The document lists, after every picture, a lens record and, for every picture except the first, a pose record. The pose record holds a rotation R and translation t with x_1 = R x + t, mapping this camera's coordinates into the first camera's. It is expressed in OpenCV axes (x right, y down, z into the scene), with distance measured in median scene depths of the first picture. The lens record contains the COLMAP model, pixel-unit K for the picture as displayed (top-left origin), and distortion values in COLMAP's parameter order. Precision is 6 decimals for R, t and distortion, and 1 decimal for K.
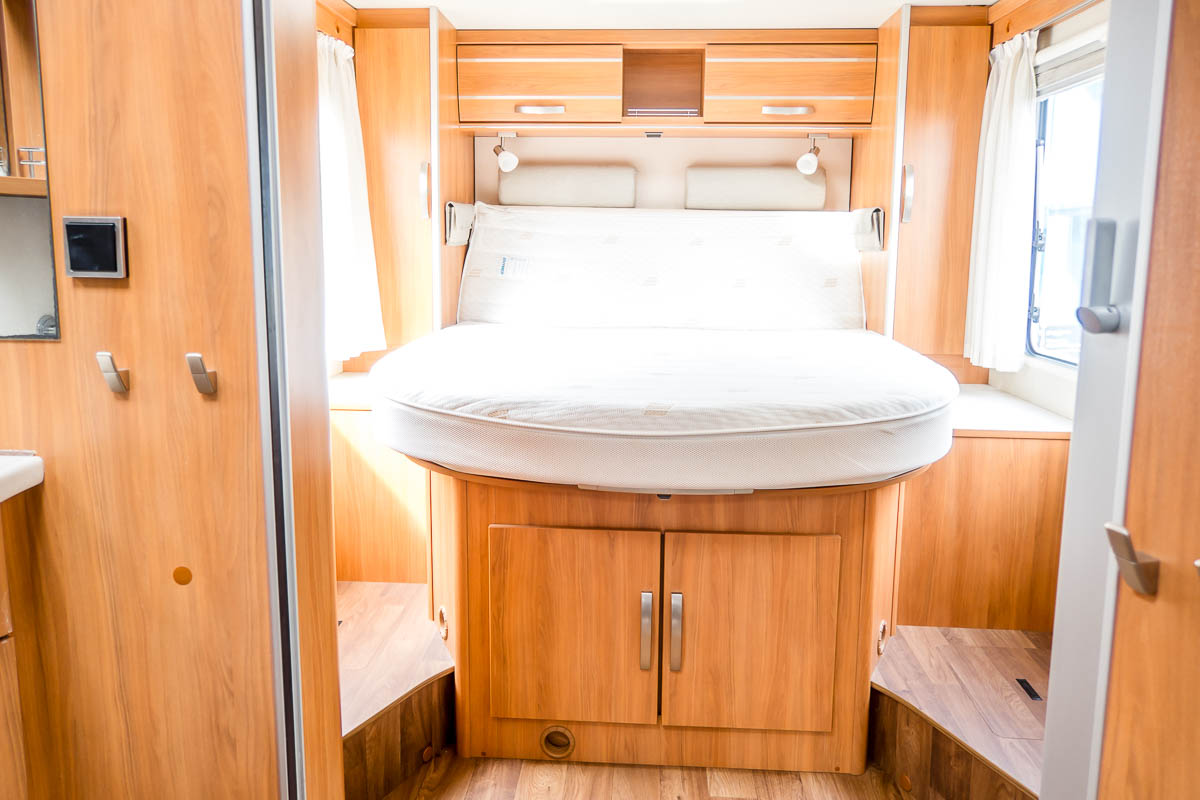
lens RADIAL K [[830.2, 0, 602.1], [0, 830.2, 339.0], [0, 0, 1]] dist [0.000560, 0.003863]
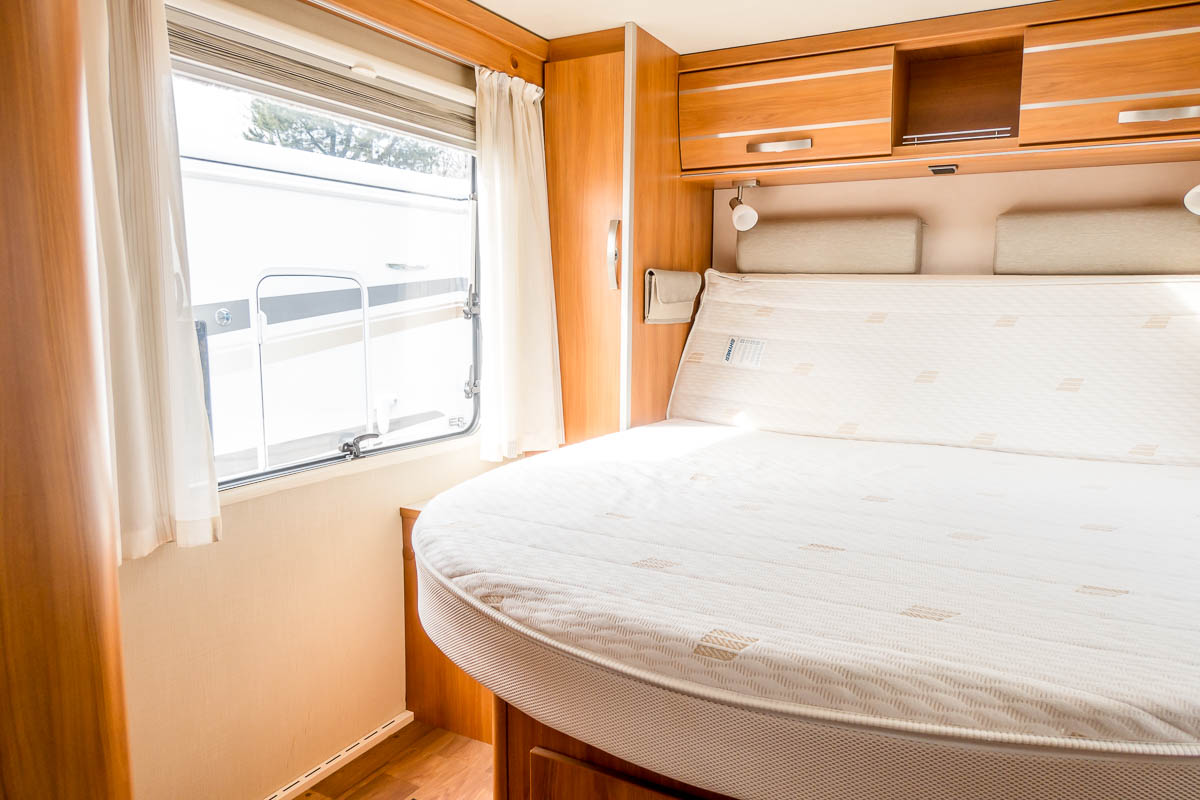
lens RADIAL K [[823.3, 0, 600.0], [0, 823.3, 400.0], [0, 0, 1]] dist [-0.005696, 0.005301]
pose [[0.903700, 0.048551, -0.425405, 0.121097], [-0.054859, 0.998491, -0.002582, -0.037030], [0.424637, 0.025670, 0.905000, 0.283620]]
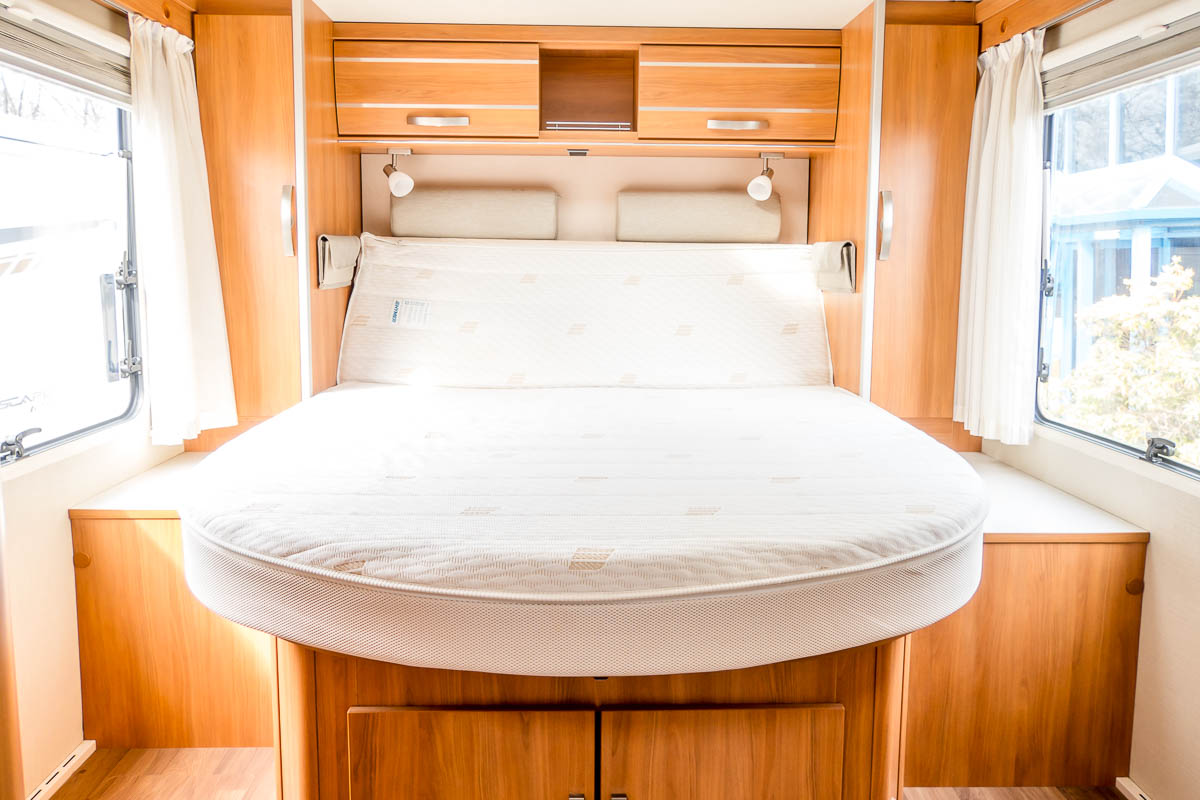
lens RADIAL K [[847.2, 0, 600.3], [0, 847.2, 340.5], [0, 0, 1]] dist [-0.001846, 0.002605]
pose [[0.996303, -0.011786, 0.085101, 0.011463], [0.013900, 0.999608, -0.024291, -0.042676], [-0.084781, 0.025384, 0.996076, 0.181754]]
